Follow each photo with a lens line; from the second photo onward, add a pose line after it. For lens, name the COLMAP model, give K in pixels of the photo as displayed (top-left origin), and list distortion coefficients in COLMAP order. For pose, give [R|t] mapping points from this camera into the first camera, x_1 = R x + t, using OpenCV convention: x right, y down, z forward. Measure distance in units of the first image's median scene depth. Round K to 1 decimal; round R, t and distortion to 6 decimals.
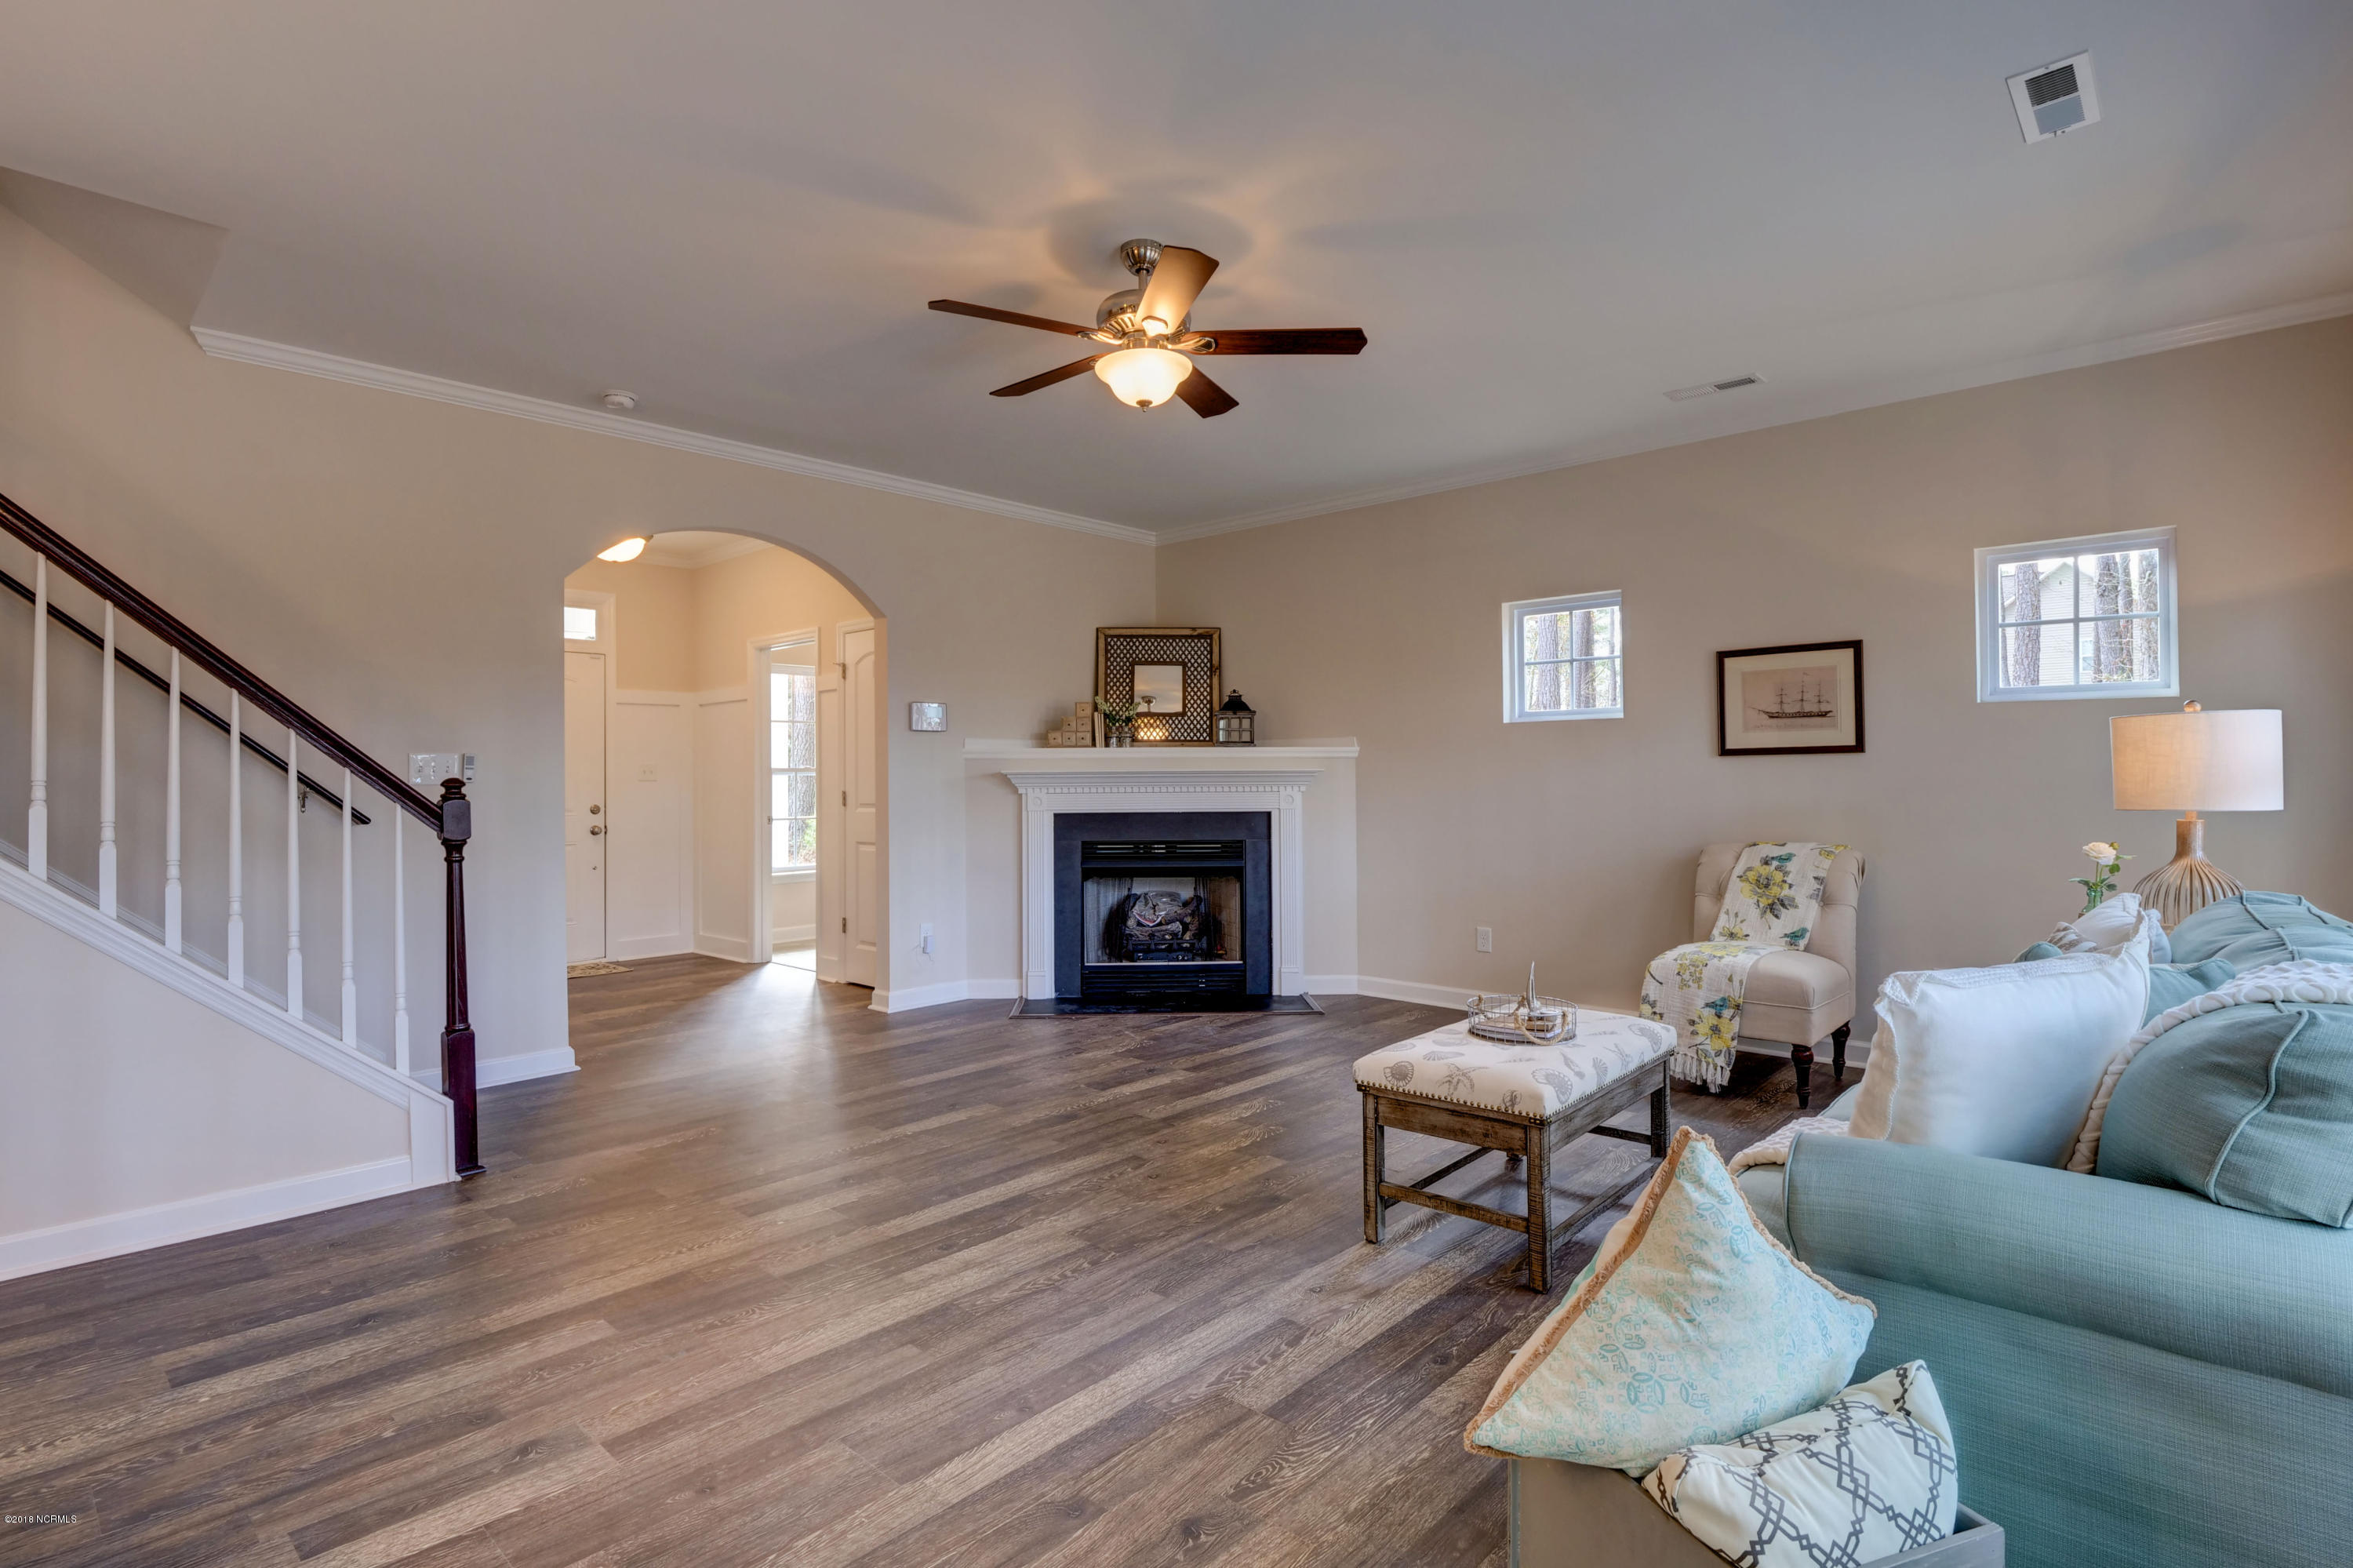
lens RADIAL K [[1142.9, 0, 1181.4], [0, 1142.9, 768.8], [0, 0, 1]] dist [-0.011765, -0.001541]
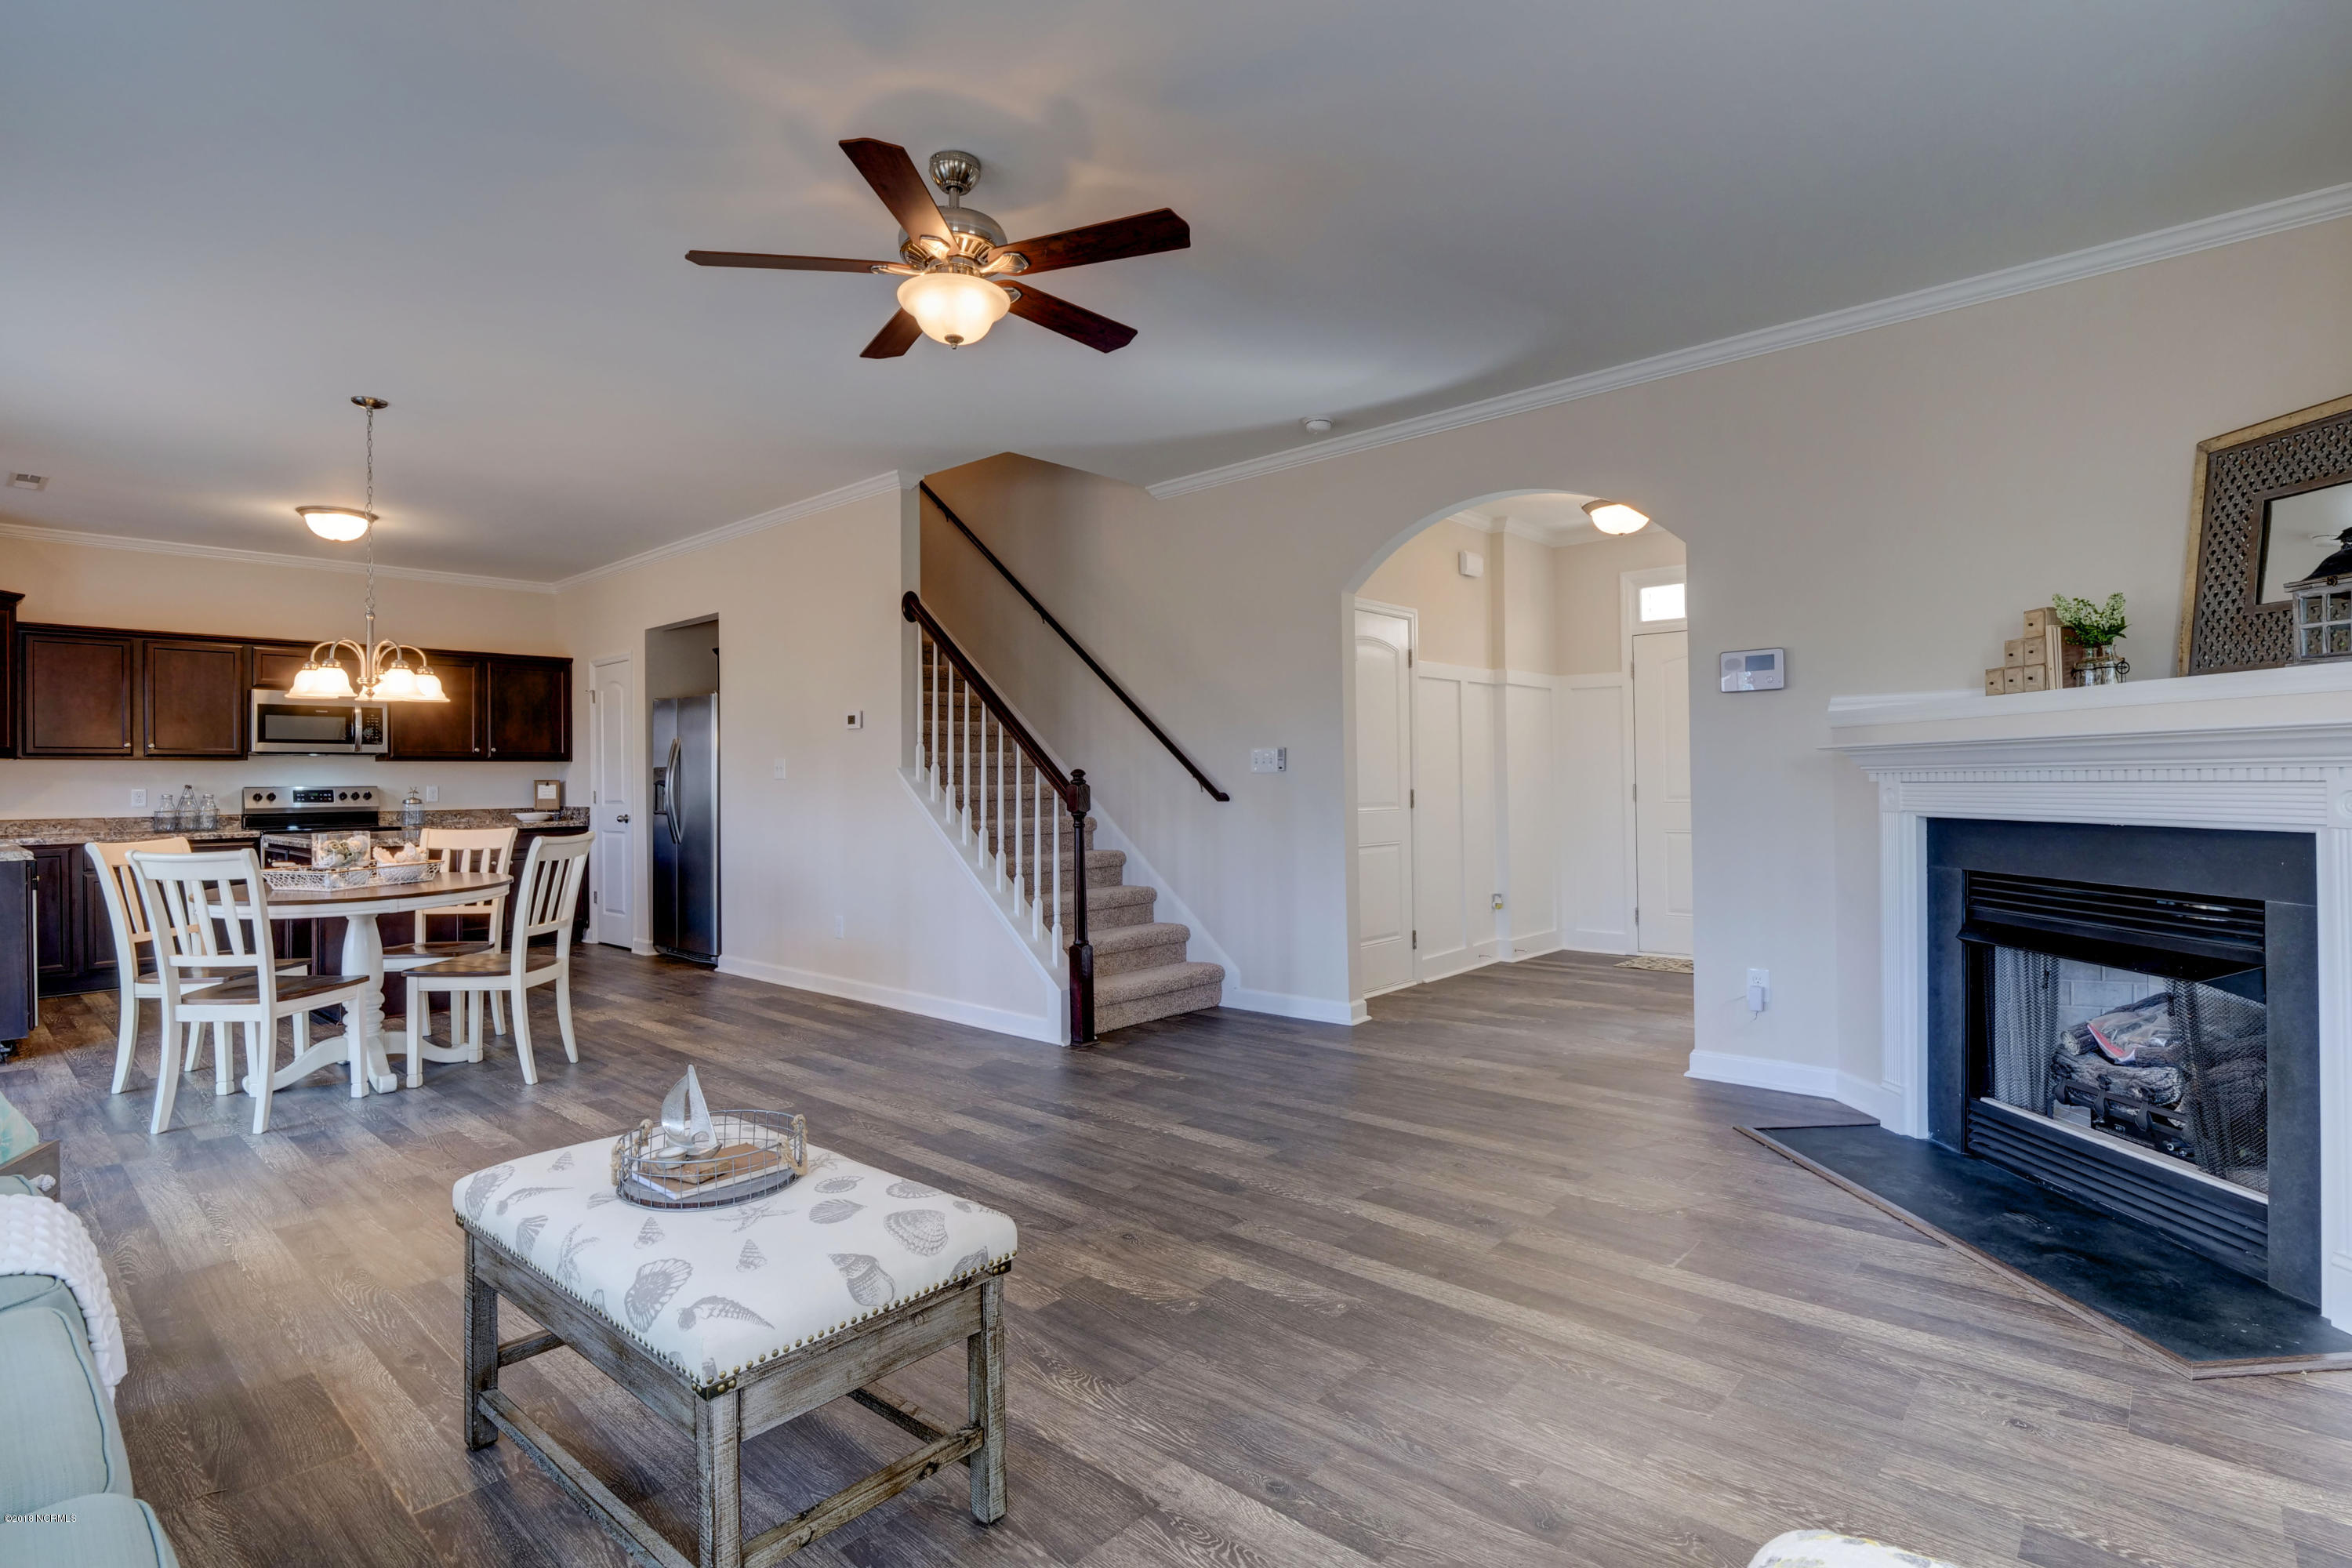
lens RADIAL K [[1142.4, 0, 1167.6], [0, 1142.4, 781.3], [0, 0, 1]] dist [-0.011765, -0.001541]
pose [[0.006899, 0.006692, -0.999954, 0.612680], [0.023762, 0.999694, 0.006854, 0.012116], [0.999694, -0.023808, 0.006738, 0.838620]]
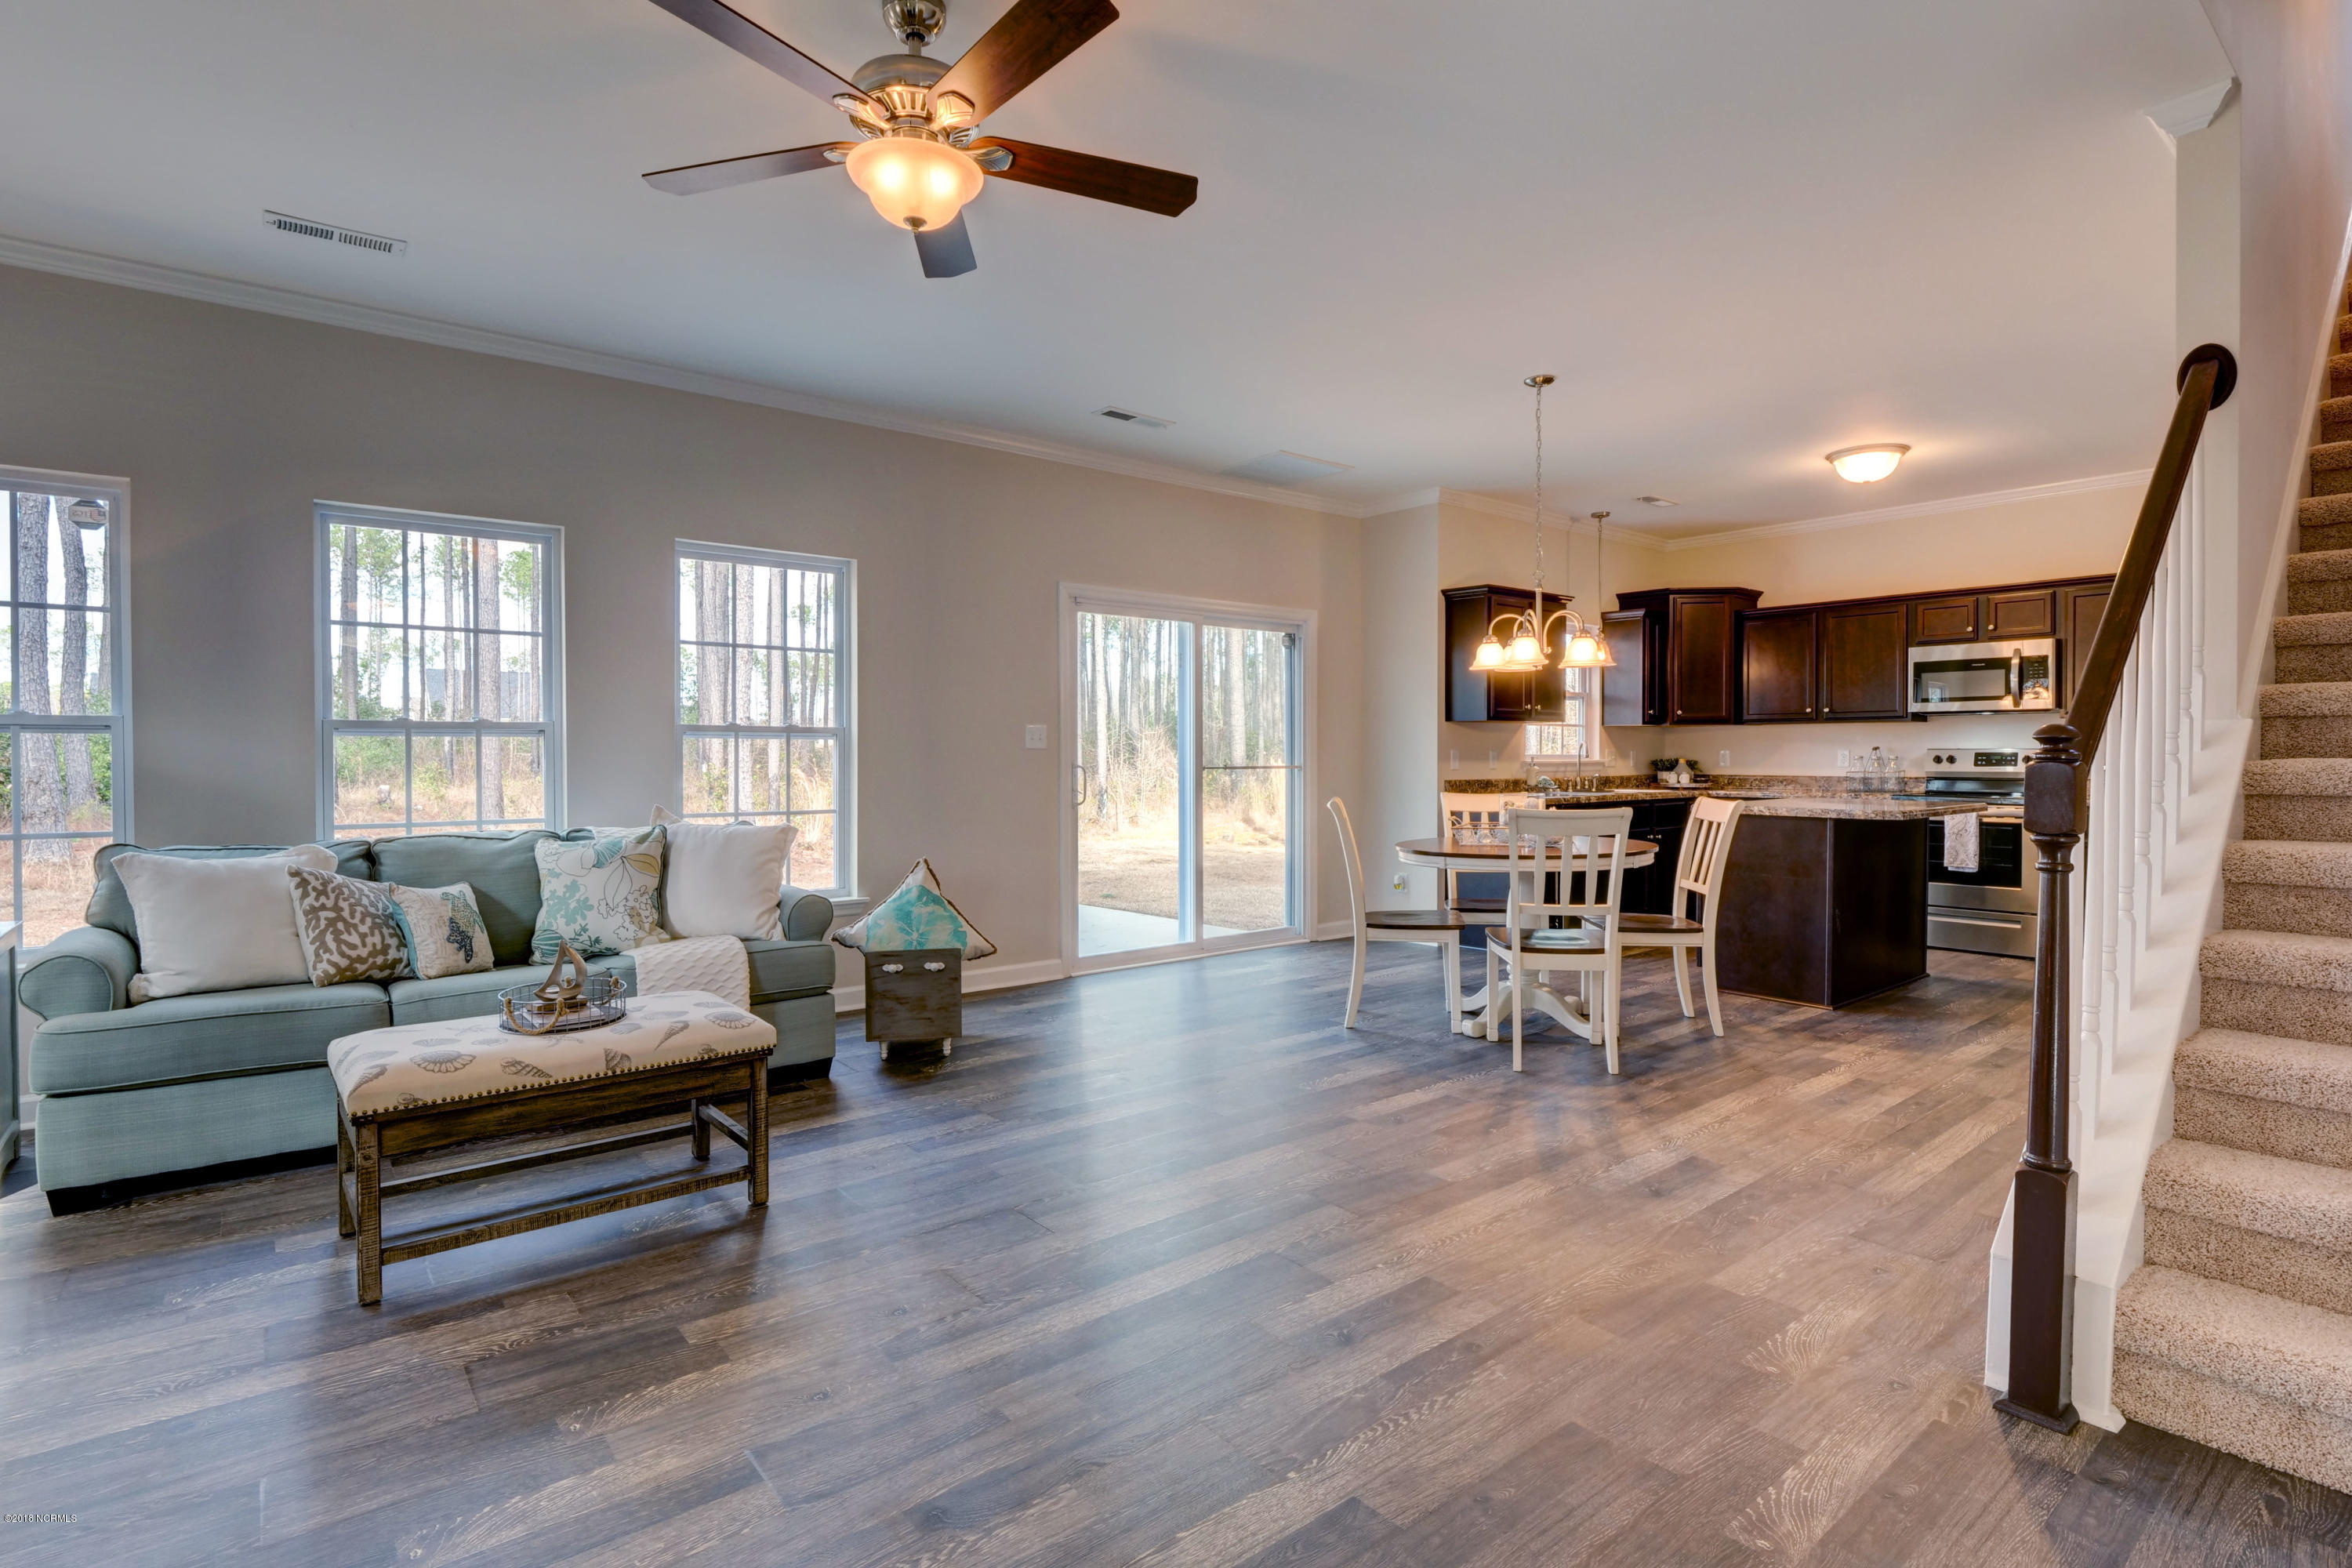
lens RADIAL K [[1142.4, 0, 1171.8], [0, 1142.4, 773.1], [0, 0, 1]] dist [-0.011765, -0.001541]
pose [[-0.988963, 0.006481, 0.148020, -0.217831], [0.007035, 0.999970, 0.003222, 0.021717], [-0.147995, 0.004228, -0.988979, 1.234450]]
